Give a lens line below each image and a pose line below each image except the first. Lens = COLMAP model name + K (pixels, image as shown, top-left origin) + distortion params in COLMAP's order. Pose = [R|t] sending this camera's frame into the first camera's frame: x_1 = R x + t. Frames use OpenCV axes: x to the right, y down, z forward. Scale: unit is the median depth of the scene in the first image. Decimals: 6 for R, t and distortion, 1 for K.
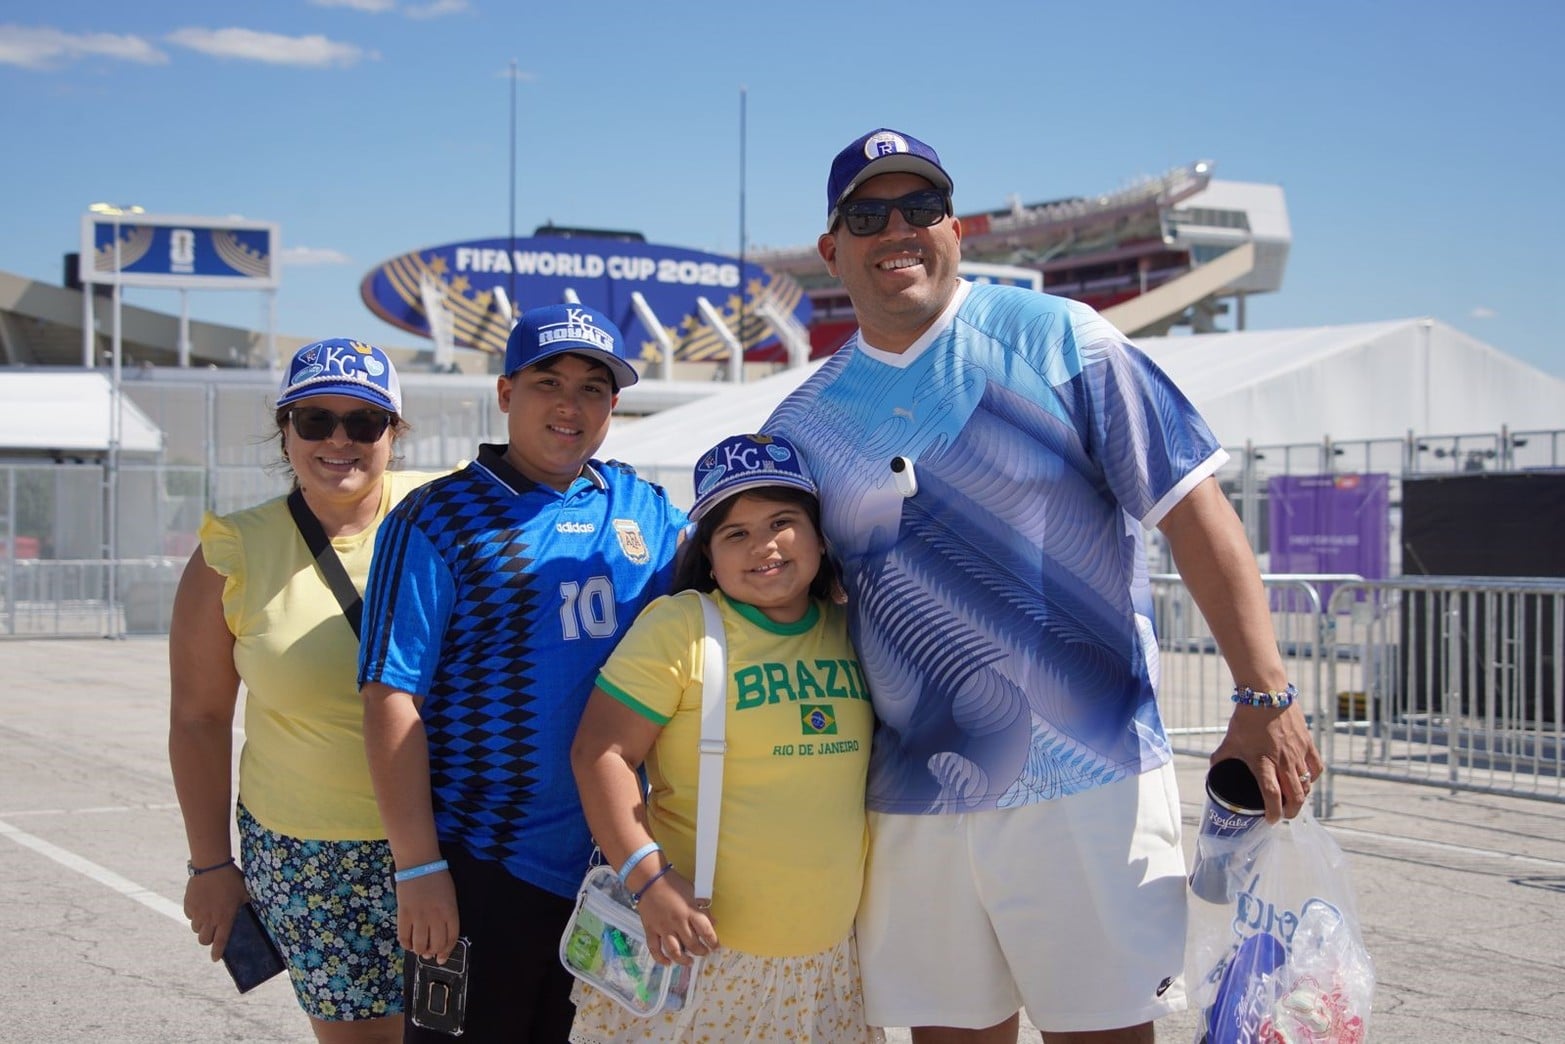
lens RADIAL K [[2398.4, 0, 772.5], [0, 2398.4, 514.3], [0, 0, 1]] dist [0.053471, 0.000000]
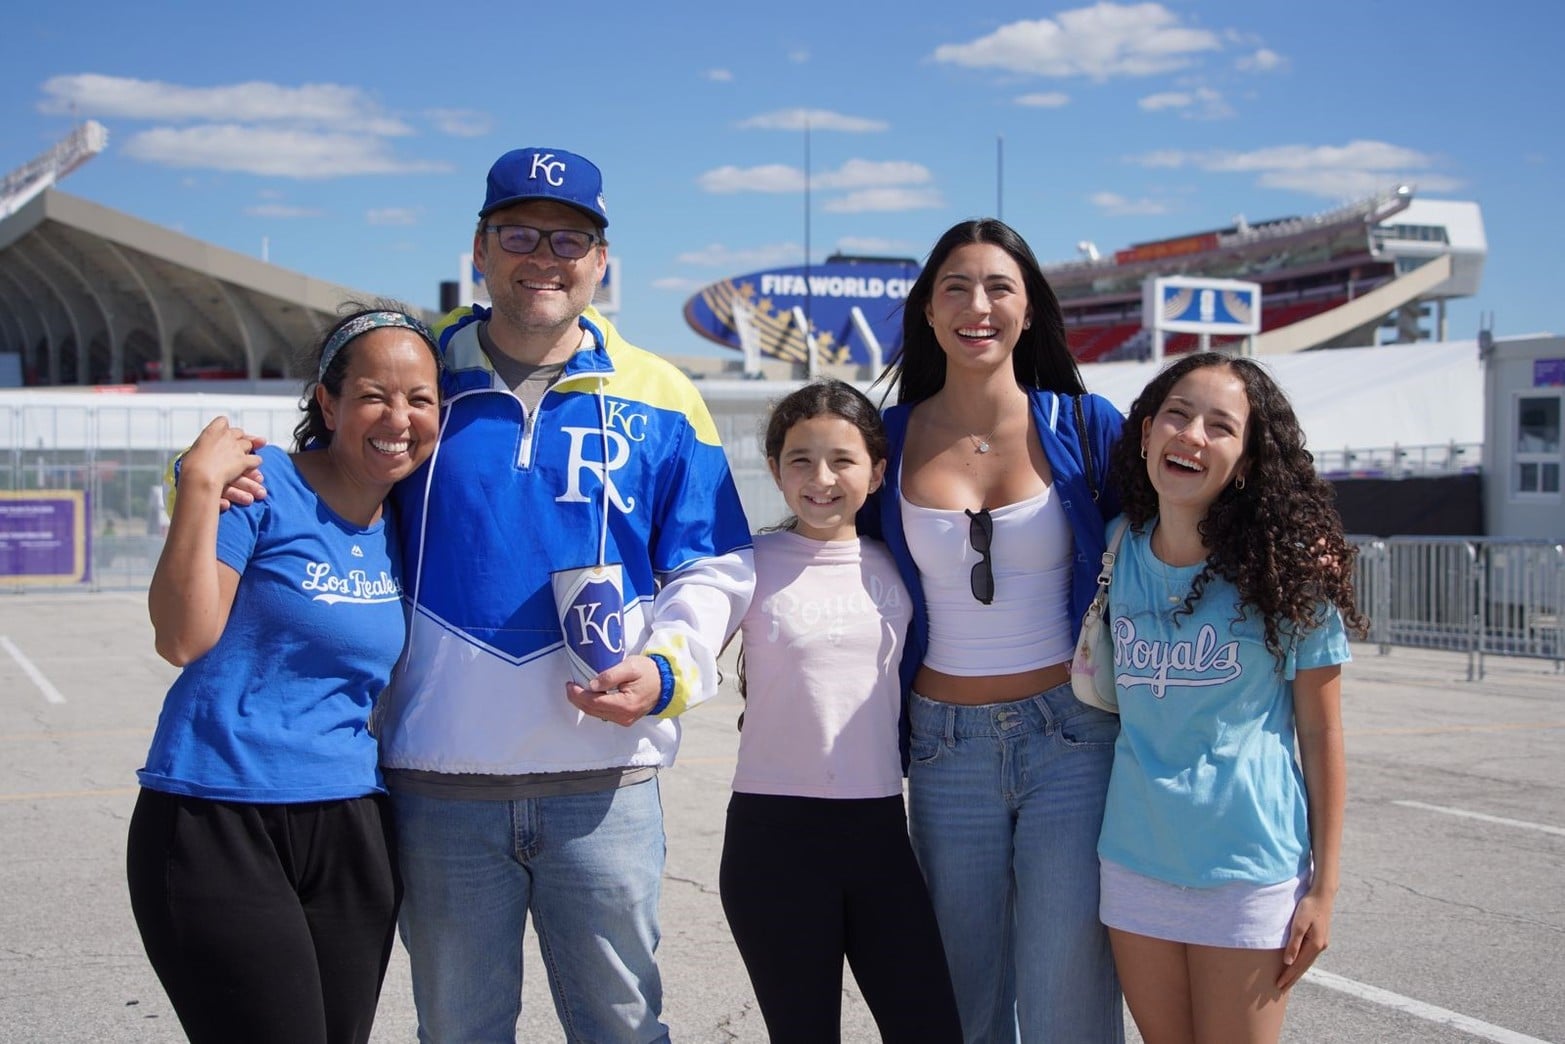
lens RADIAL K [[2860.7, 0, 793.2], [0, 2860.7, 432.7], [0, 0, 1]] dist [0.075172, 0.000000]
pose [[0.994512, -0.008740, -0.104257, 0.032348], [0.006734, 0.999786, -0.019575, -0.003613], [0.104405, 0.018766, 0.994358, -0.414177]]
